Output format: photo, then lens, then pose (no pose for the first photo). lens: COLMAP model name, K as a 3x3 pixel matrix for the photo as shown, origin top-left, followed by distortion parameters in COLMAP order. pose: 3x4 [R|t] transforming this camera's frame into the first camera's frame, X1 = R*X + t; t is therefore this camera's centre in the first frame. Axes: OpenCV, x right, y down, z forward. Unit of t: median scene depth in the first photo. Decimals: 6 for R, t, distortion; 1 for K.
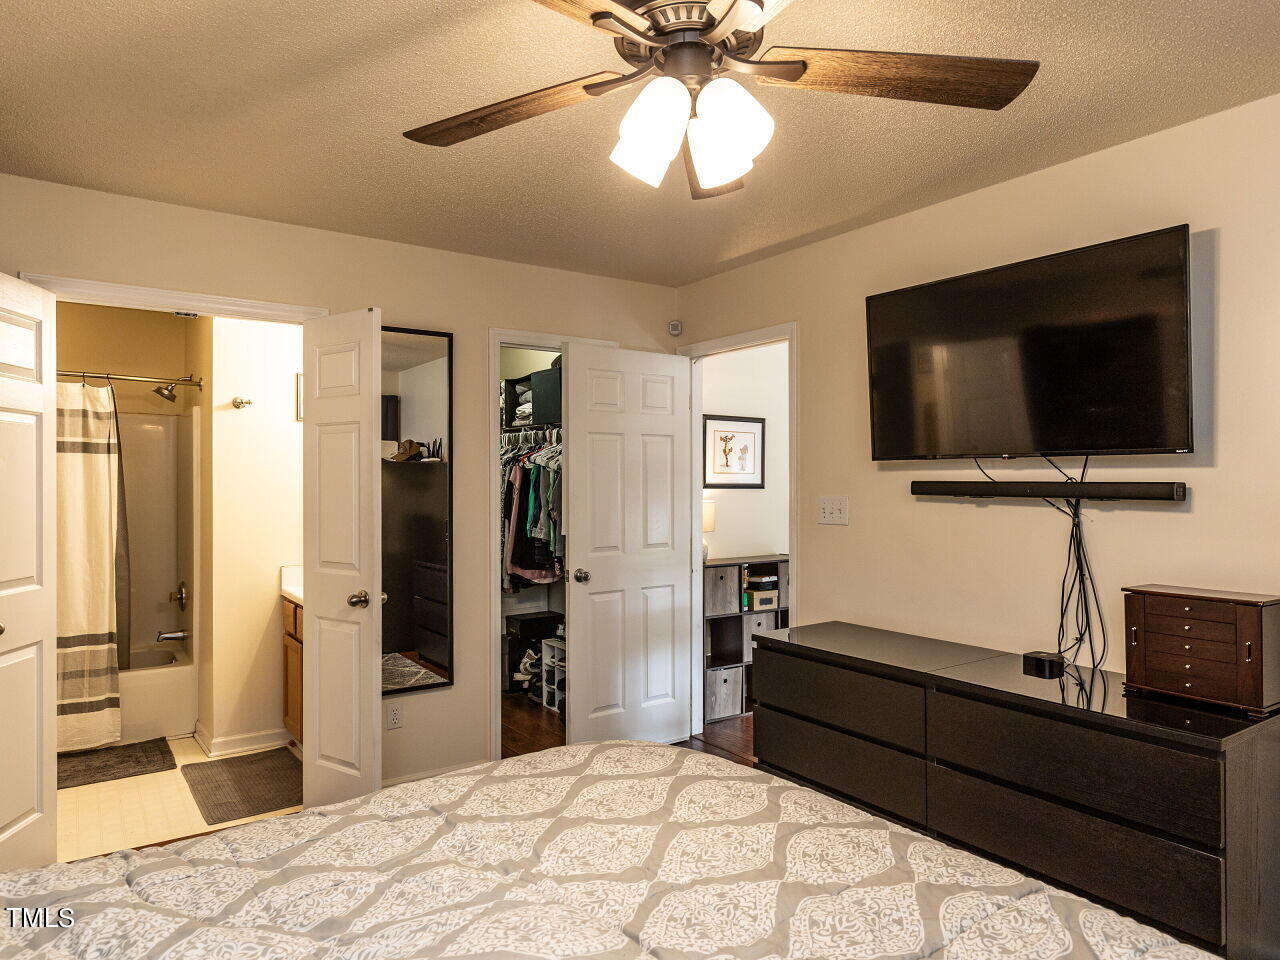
lens RADIAL K [[834.7, 0, 640.0], [0, 834.7, 480.0], [0, 0, 1]] dist [0.004905, 0.003363]
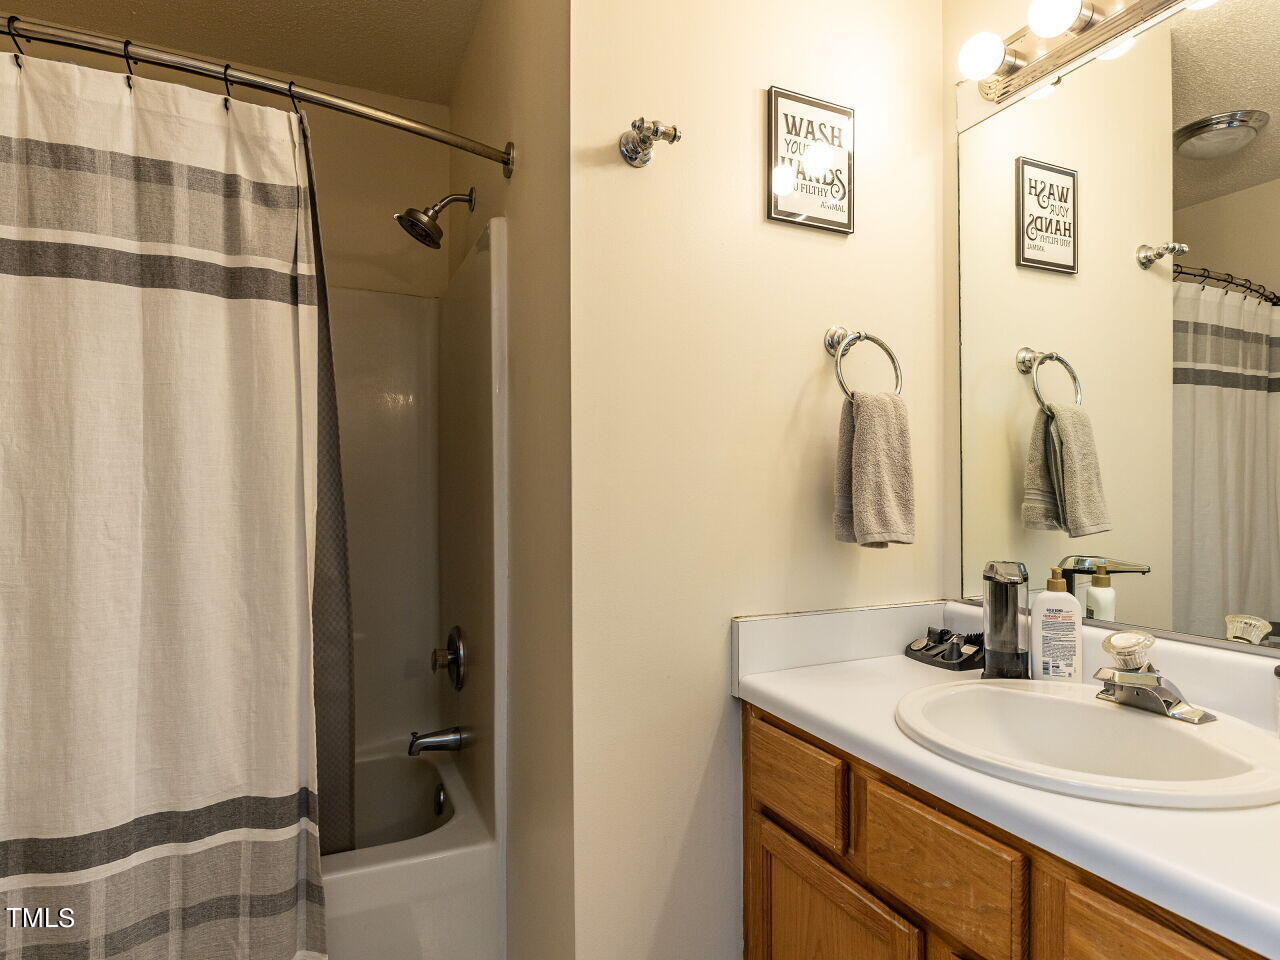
lens RADIAL K [[674.8, 0, 645.2], [0, 674.8, 485.8], [0, 0, 1]] dist [-0.004429, -0.001881]
pose [[0.988112, -0.006504, -0.153599, -0.439517], [0.006383, 0.999979, -0.001284, 0.049060], [0.153605, 0.000288, 0.988132, 0.733744]]
